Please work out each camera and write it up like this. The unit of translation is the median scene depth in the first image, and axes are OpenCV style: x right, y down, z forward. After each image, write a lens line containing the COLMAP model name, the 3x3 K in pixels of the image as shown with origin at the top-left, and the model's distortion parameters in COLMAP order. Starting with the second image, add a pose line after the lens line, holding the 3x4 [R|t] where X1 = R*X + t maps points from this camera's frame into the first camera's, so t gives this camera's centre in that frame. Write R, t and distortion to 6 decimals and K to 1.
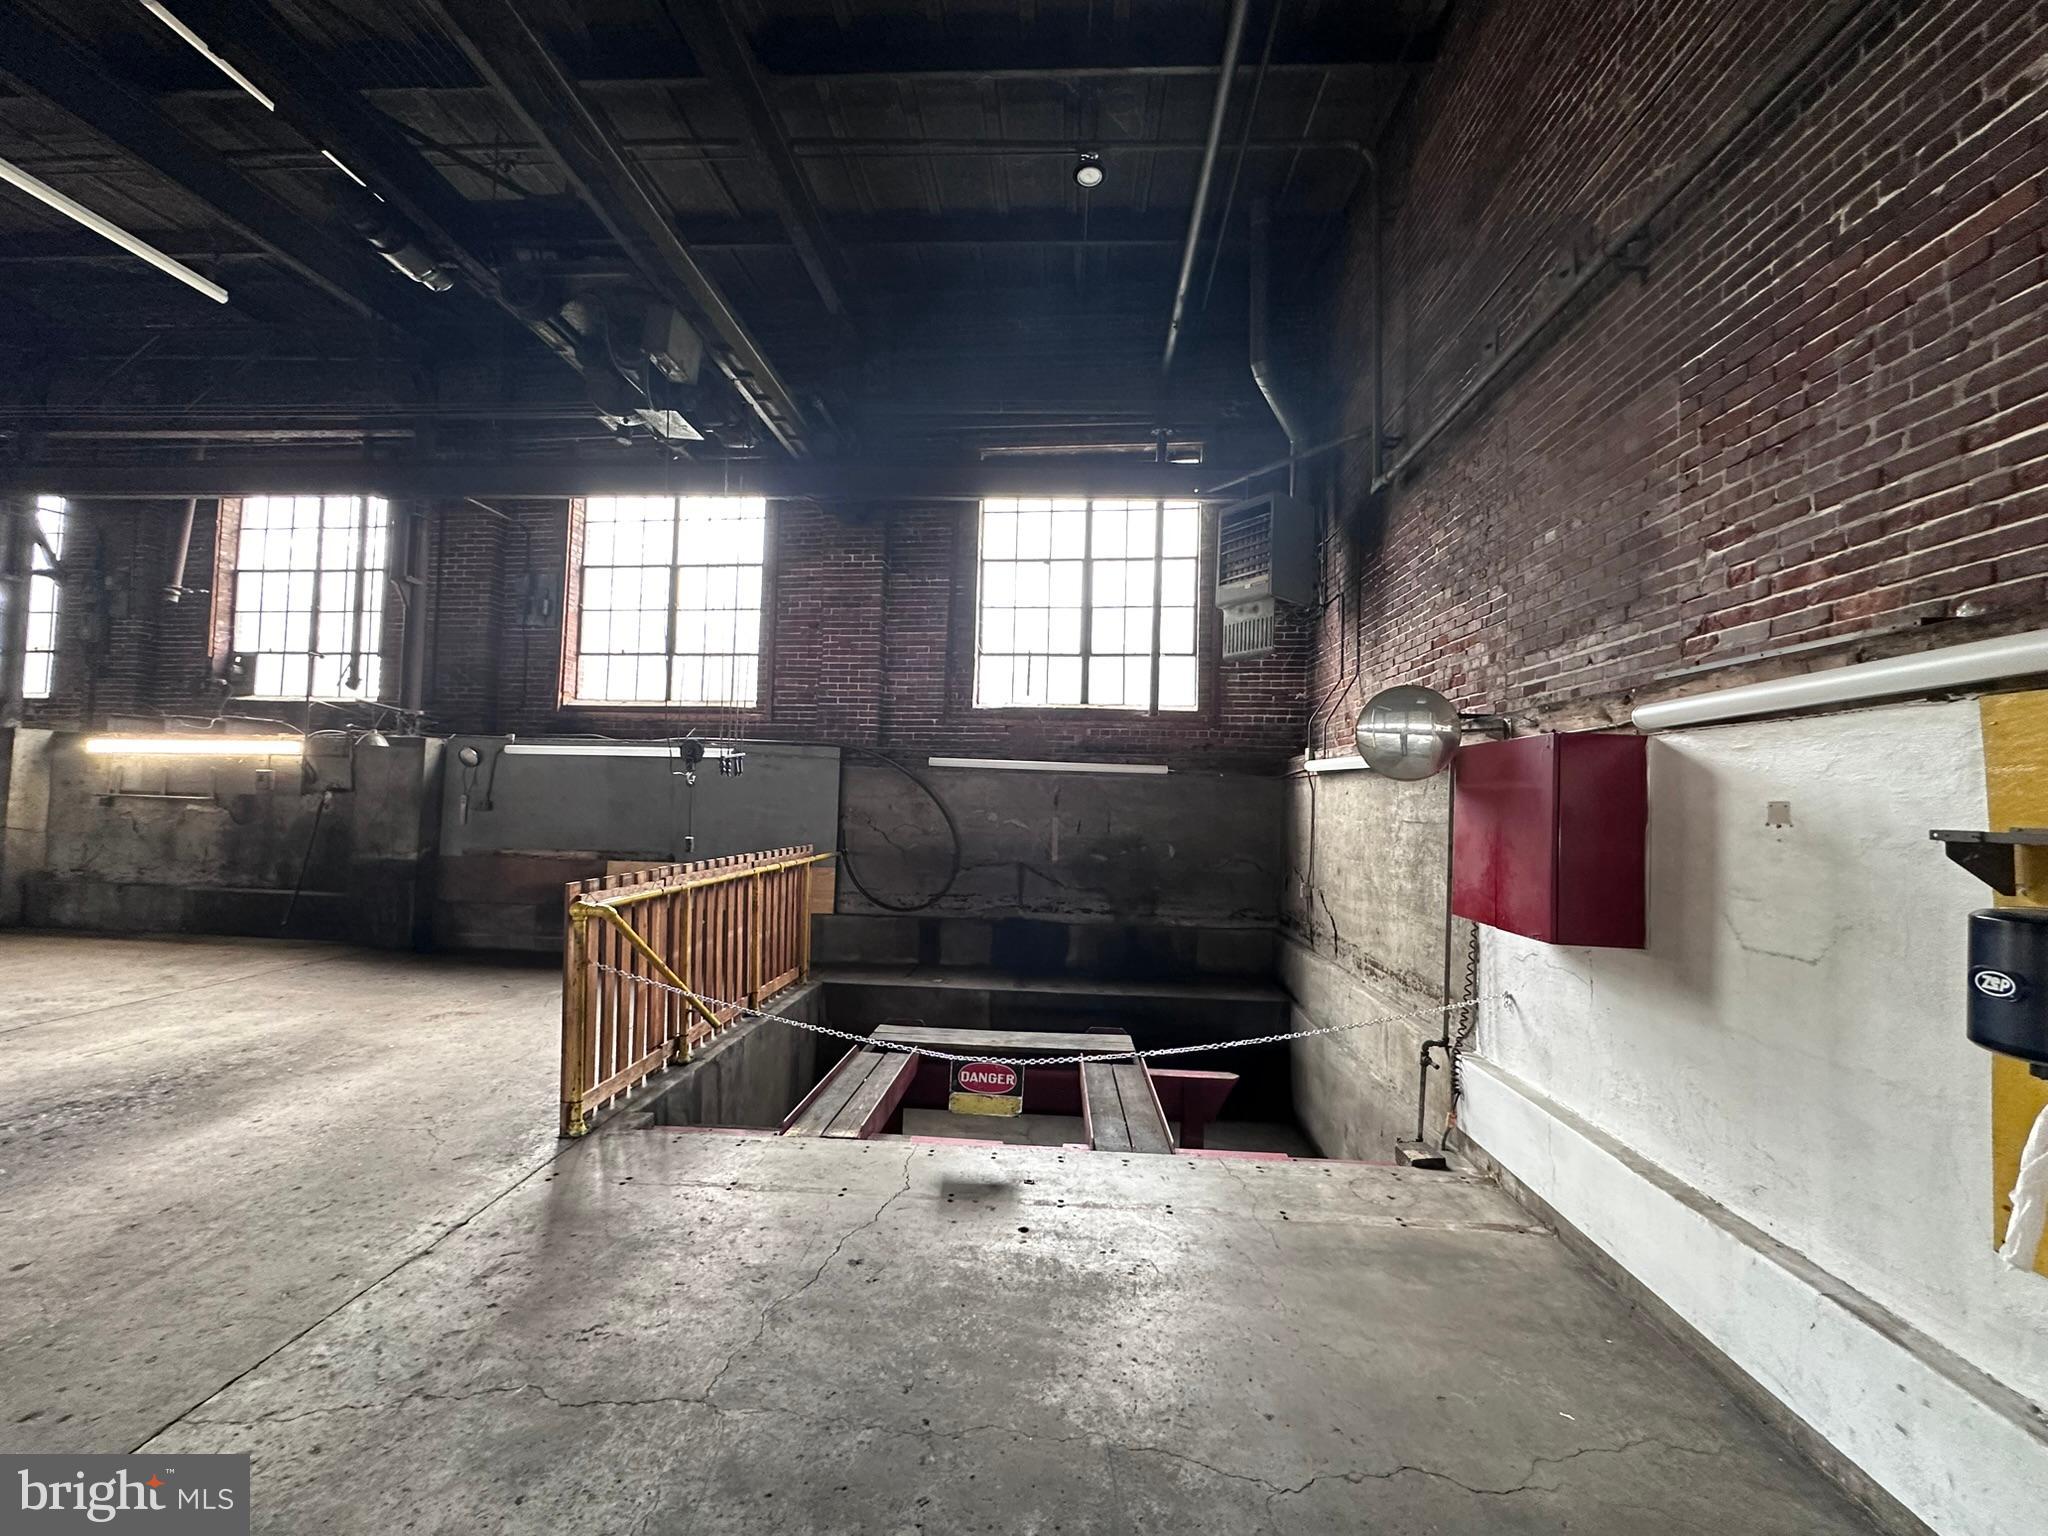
lens RADIAL K [[816.1, 0, 1025.4], [0, 816.1, 768.6], [0, 0, 1]] dist [-0.005141, 0.000910]
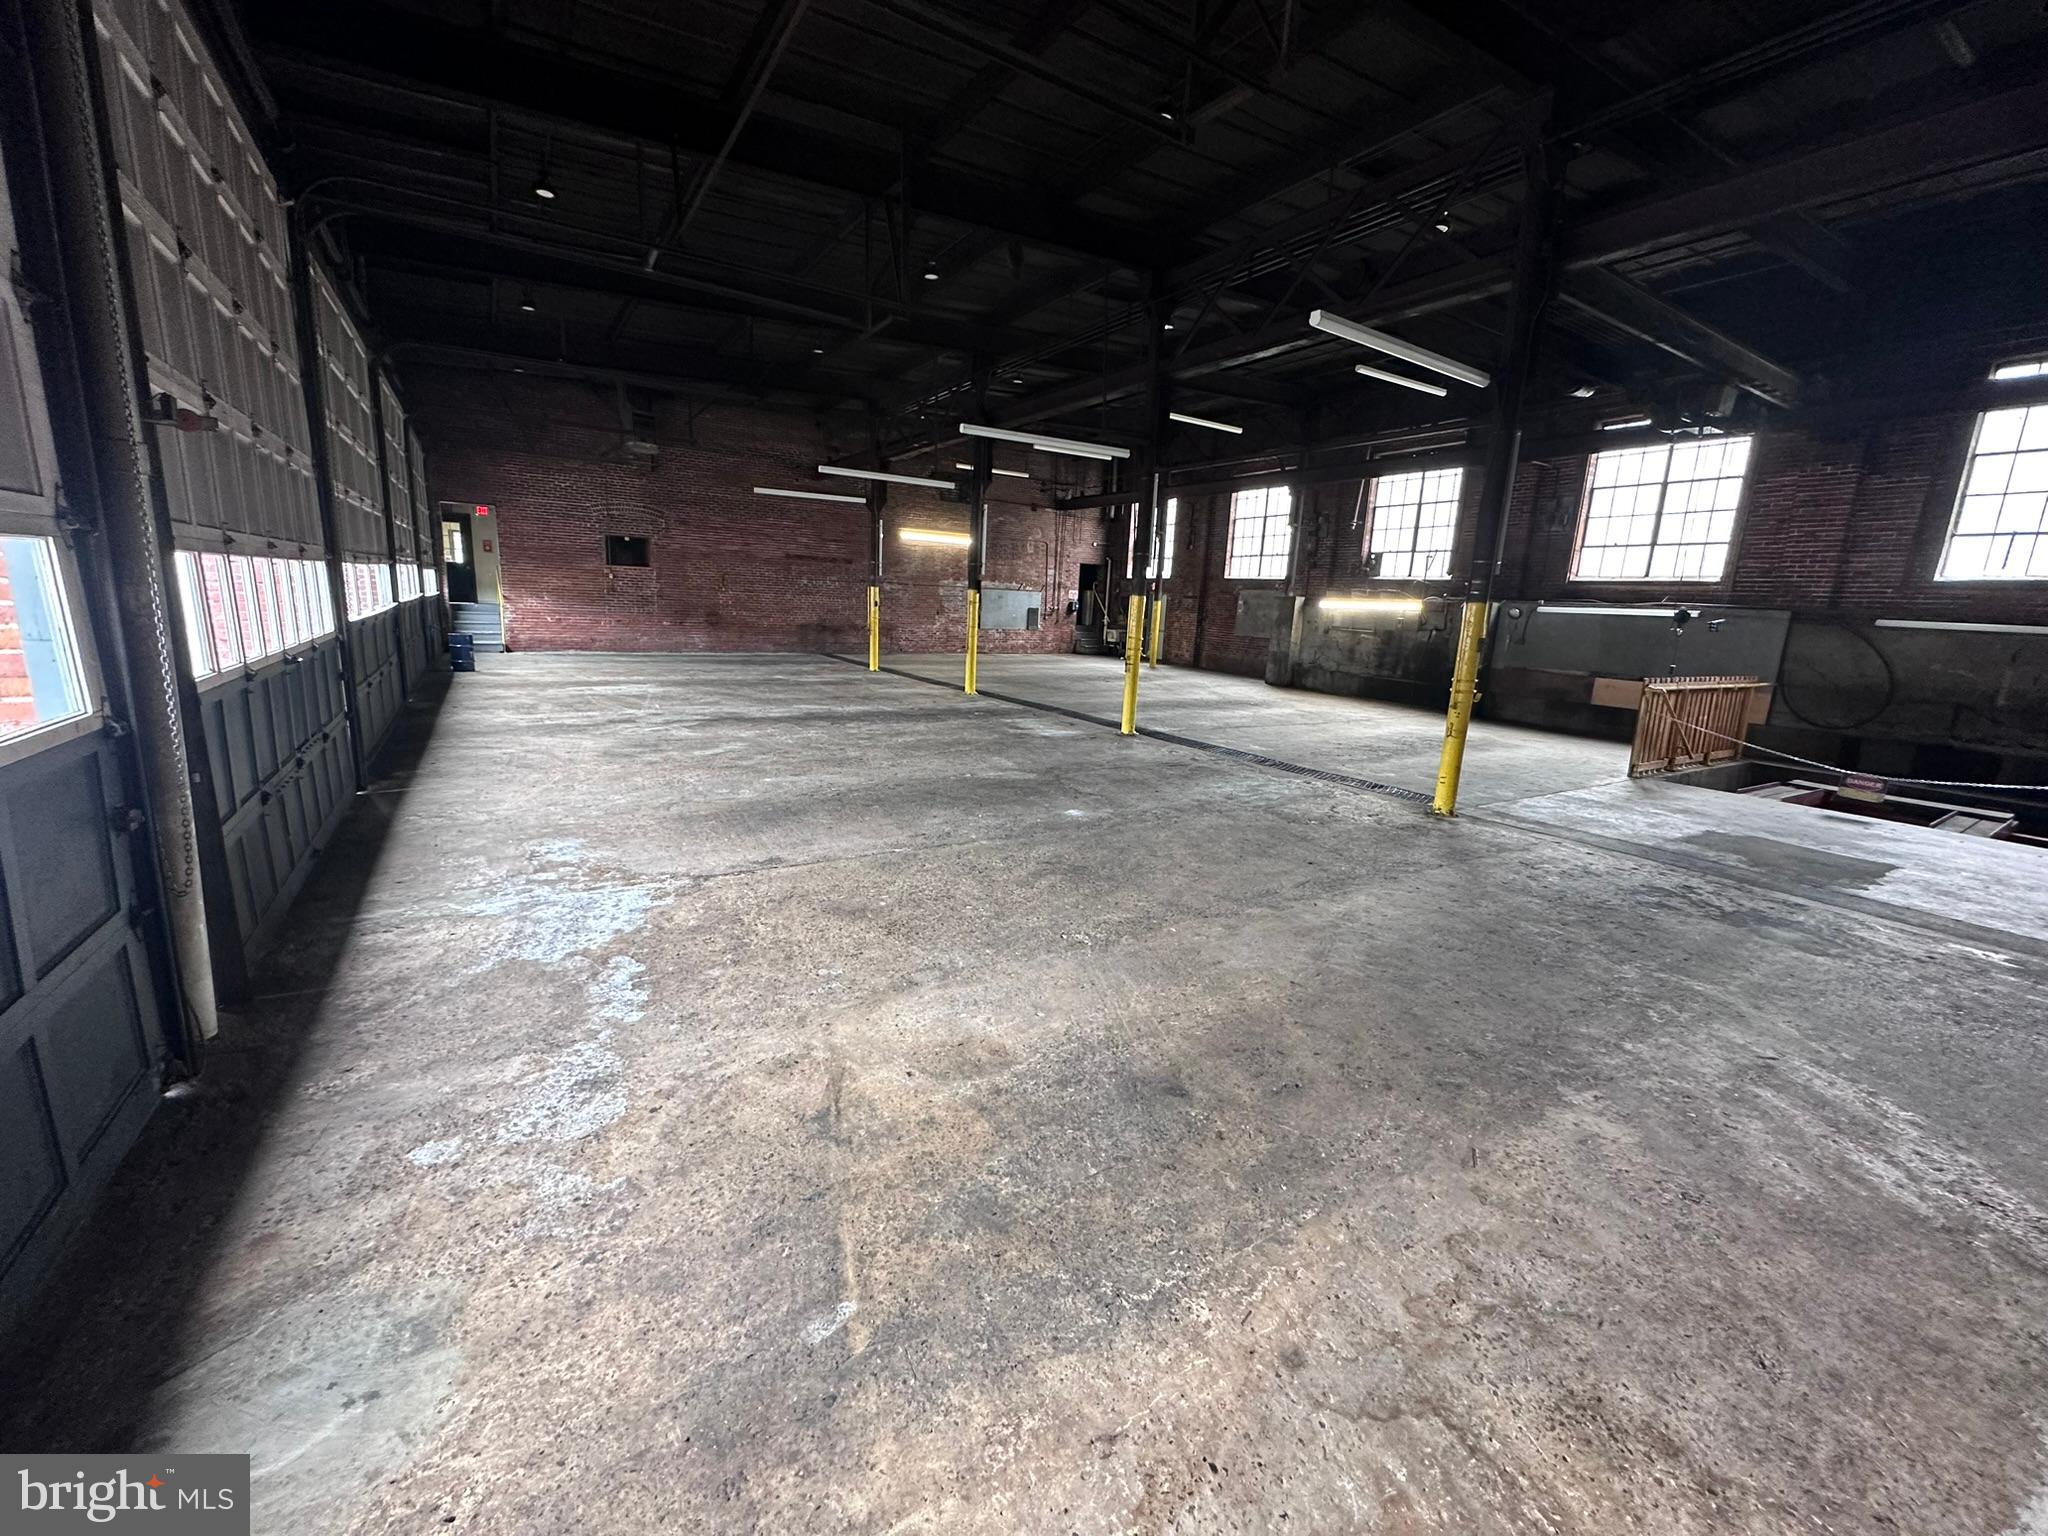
lens RADIAL K [[816.1, 0, 1025.4], [0, 816.1, 768.6], [0, 0, 1]] dist [-0.005141, 0.000910]
pose [[0.586468, 0.166289, -0.792719, 0.155018], [-0.003490, 0.979208, 0.202827, -0.038093], [0.809965, -0.116185, 0.574855, -0.903795]]
